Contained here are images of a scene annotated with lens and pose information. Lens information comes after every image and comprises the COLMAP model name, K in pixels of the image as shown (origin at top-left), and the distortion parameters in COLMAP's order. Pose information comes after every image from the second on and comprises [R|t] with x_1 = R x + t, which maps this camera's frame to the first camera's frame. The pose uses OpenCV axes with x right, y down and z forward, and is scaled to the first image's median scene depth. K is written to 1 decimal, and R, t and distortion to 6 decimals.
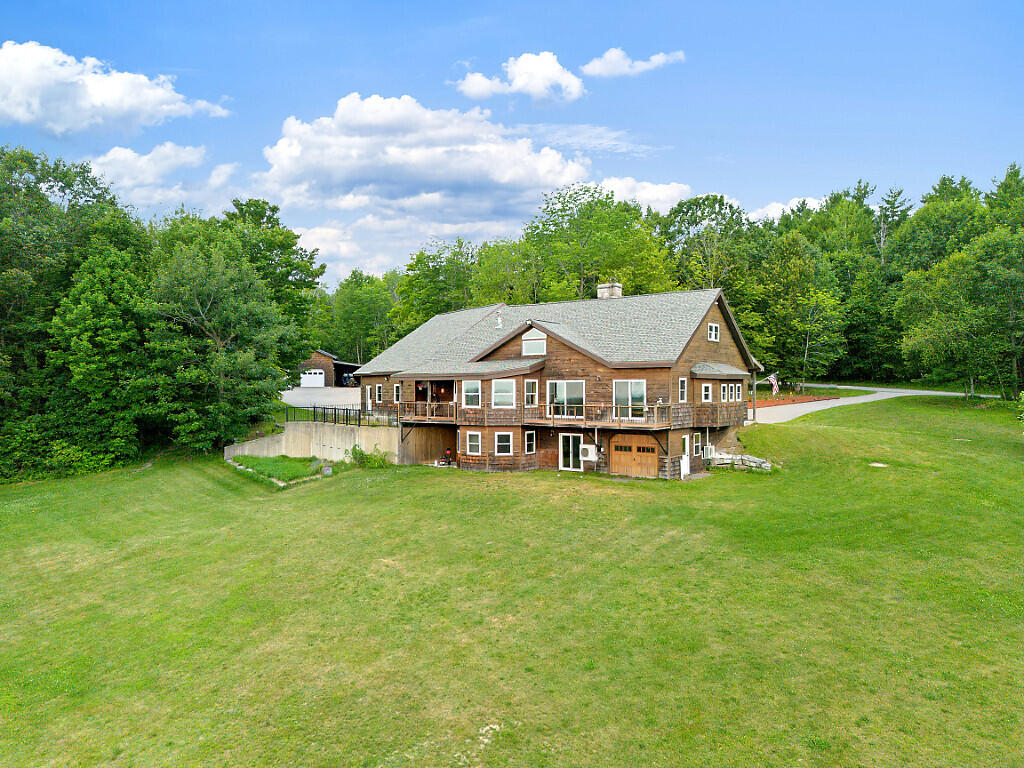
lens RADIAL K [[700.5, 0, 519.4], [0, 700.5, 381.6], [0, 0, 1]] dist [0.002878, -0.001020]
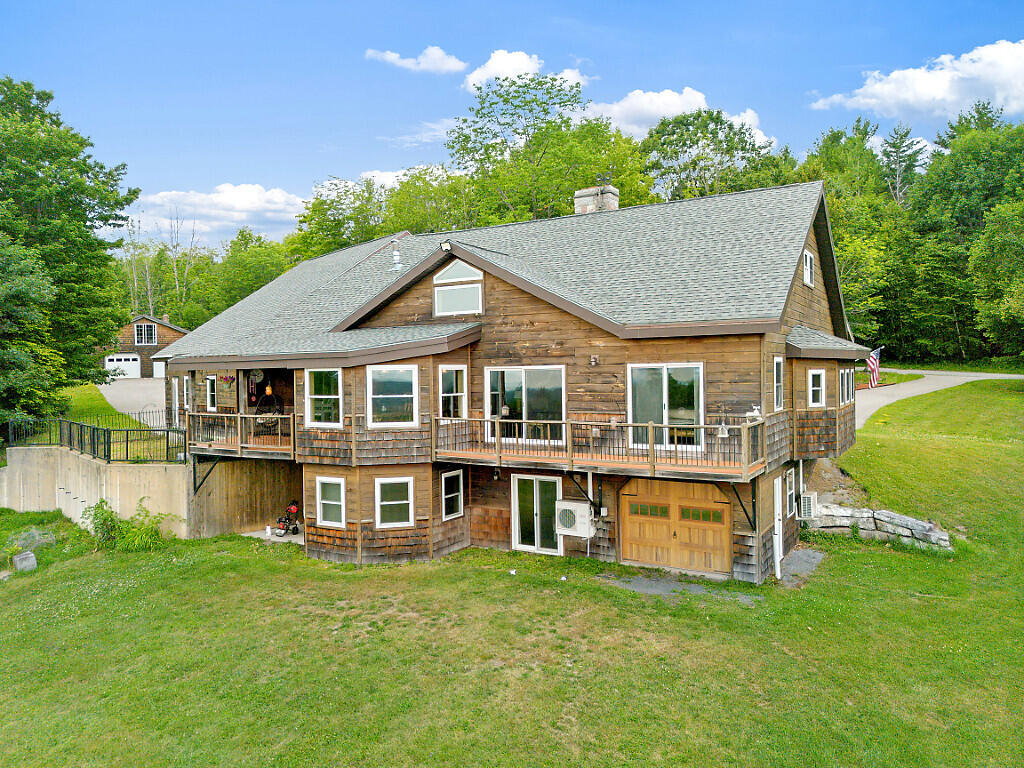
lens RADIAL K [[713.9, 0, 497.3], [0, 713.9, 384.5], [0, 0, 1]] dist [0.006454, -0.001144]
pose [[0.998275, -0.012974, 0.057268, 0.019697], [0.011480, 0.999587, 0.026346, -0.002079], [-0.057586, -0.025643, 0.998011, 0.511893]]
